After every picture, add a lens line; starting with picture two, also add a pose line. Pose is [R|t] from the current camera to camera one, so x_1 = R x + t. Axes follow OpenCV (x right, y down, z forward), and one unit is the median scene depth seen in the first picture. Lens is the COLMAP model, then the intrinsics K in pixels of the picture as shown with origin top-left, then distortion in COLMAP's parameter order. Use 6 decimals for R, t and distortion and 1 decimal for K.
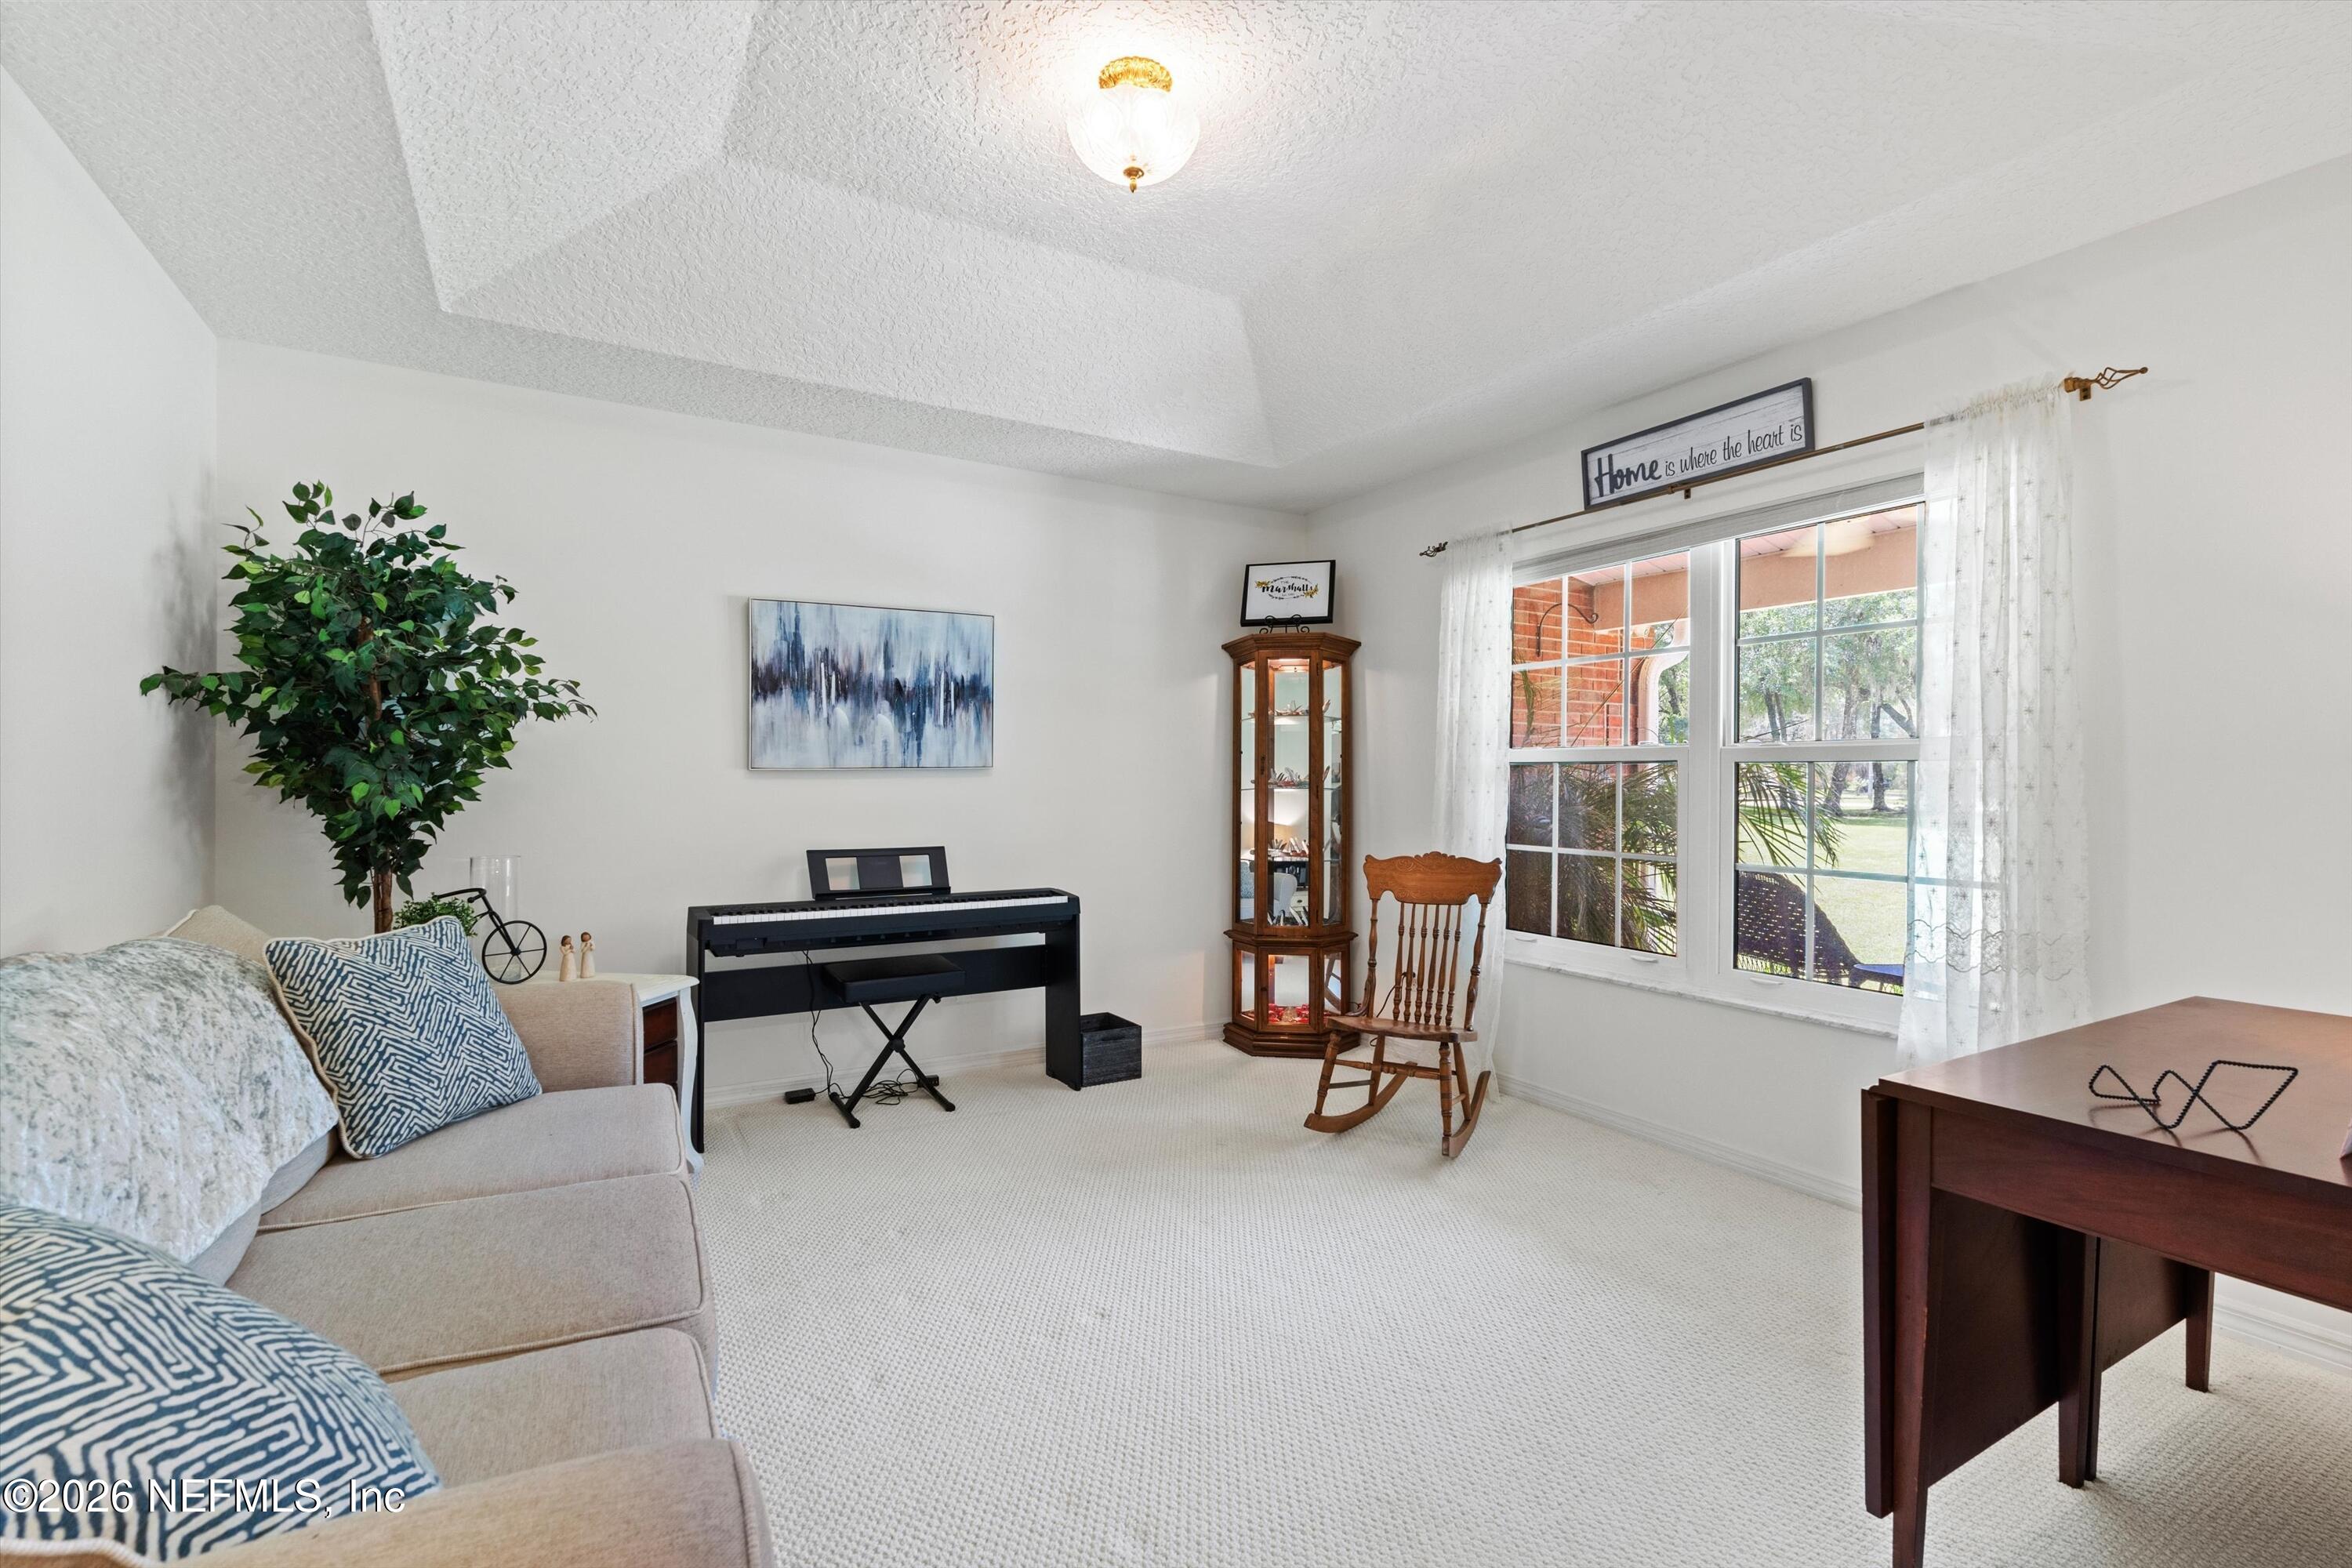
lens RADIAL K [[1077.2, 0, 1176.0], [0, 1077.2, 784.0], [0, 0, 1]] dist [-0.001040, -0.000009]
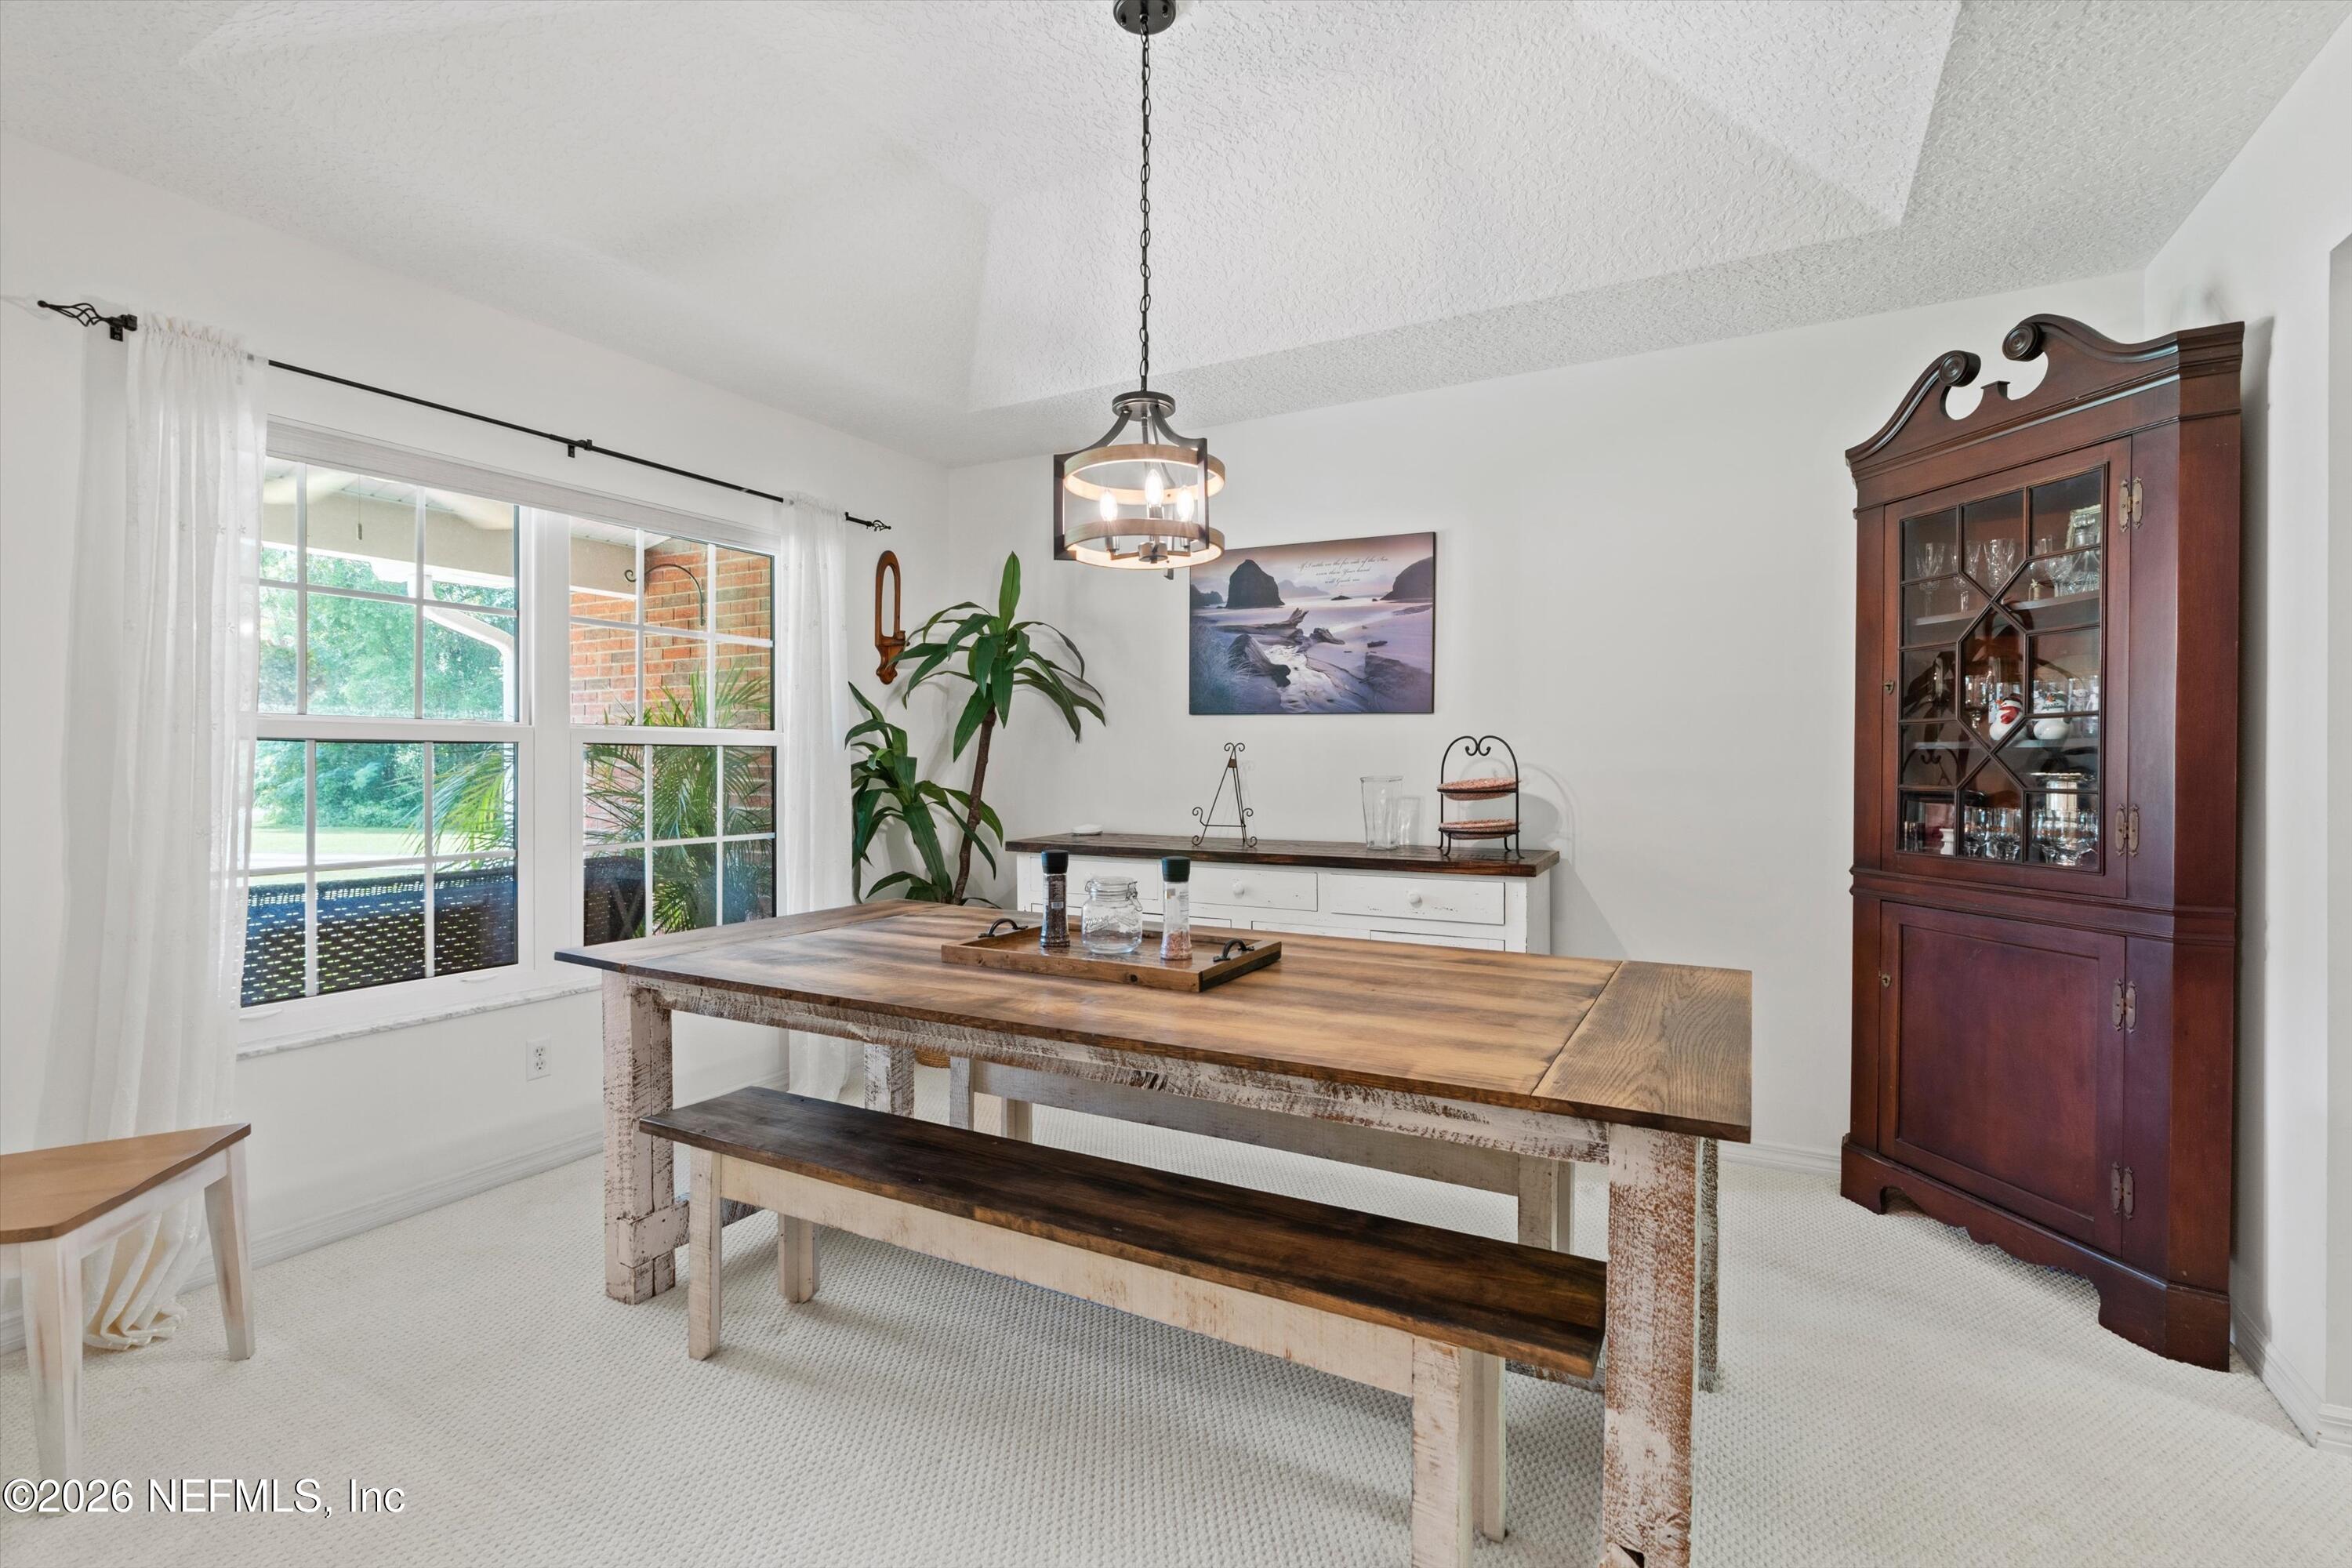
lens RADIAL K [[1077.2, 0, 1176.0], [0, 1077.2, 784.0], [0, 0, 1]] dist [-0.001040, -0.000009]
pose [[-0.519580, -0.010091, 0.854362, -0.644336], [0.000112, 0.999929, 0.011878, 0.002283], [-0.854422, 0.006268, -0.519542, 1.132717]]
